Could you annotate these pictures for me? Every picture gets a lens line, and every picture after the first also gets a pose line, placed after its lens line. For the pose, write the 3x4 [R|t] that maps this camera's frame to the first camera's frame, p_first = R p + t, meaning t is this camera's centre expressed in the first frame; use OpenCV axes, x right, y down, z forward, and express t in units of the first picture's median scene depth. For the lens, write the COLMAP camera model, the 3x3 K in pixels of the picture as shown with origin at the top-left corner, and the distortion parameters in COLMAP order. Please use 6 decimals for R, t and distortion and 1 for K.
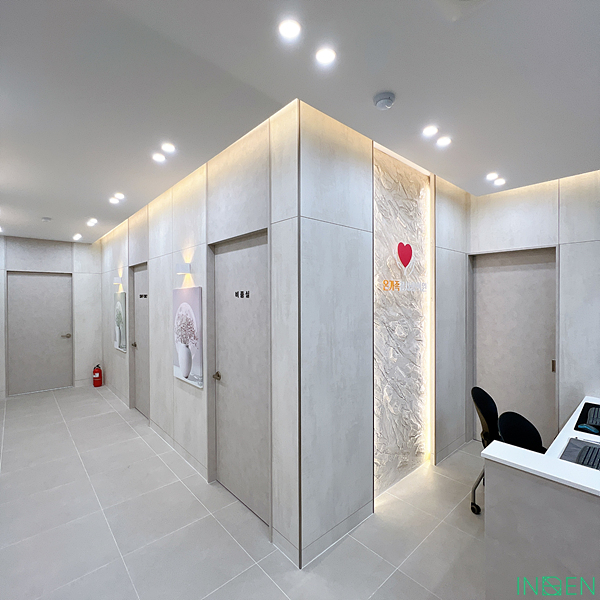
lens RADIAL K [[319.2, 0, 300.0], [0, 319.2, 300.0], [0, 0, 1]] dist [0.000135, -0.000808]
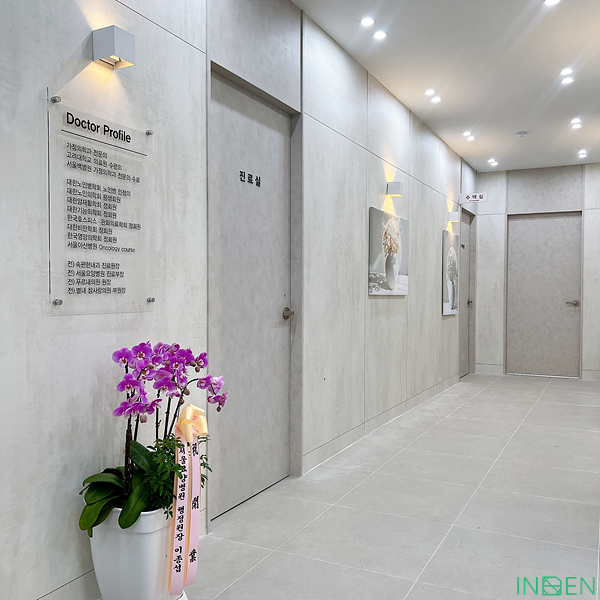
lens RADIAL K [[604.7, 0, 302.8], [0, 604.7, 302.3], [0, 0, 1]] dist [0.040287, -0.039954]
pose [[0.362214, 0.021654, -0.931843, 0.560460], [-0.011962, 0.999756, 0.018582, 0.188205], [0.932018, 0.004416, 0.362384, -0.034784]]
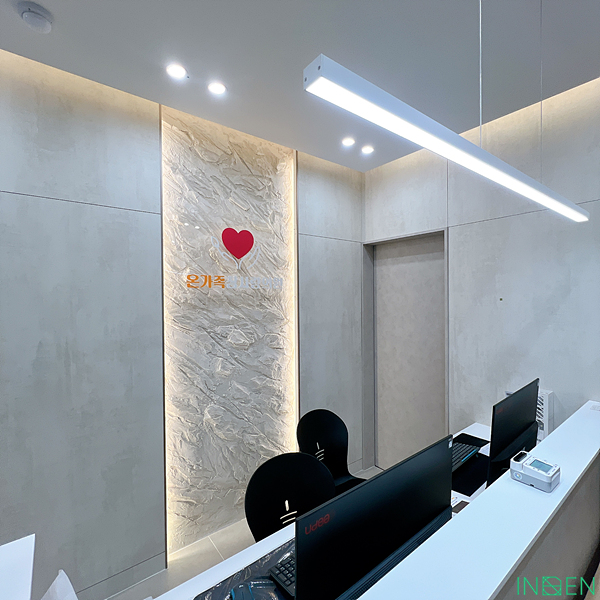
lens RADIAL K [[319.2, 0, 300.0], [0, 319.2, 300.0], [0, 0, 1]] dist [0.000135, -0.000808]
pose [[0.997391, -0.004228, -0.072062, 0.517206], [0.004535, 0.999981, 0.004092, -0.000869], [0.072043, -0.004408, 0.997392, 0.195729]]
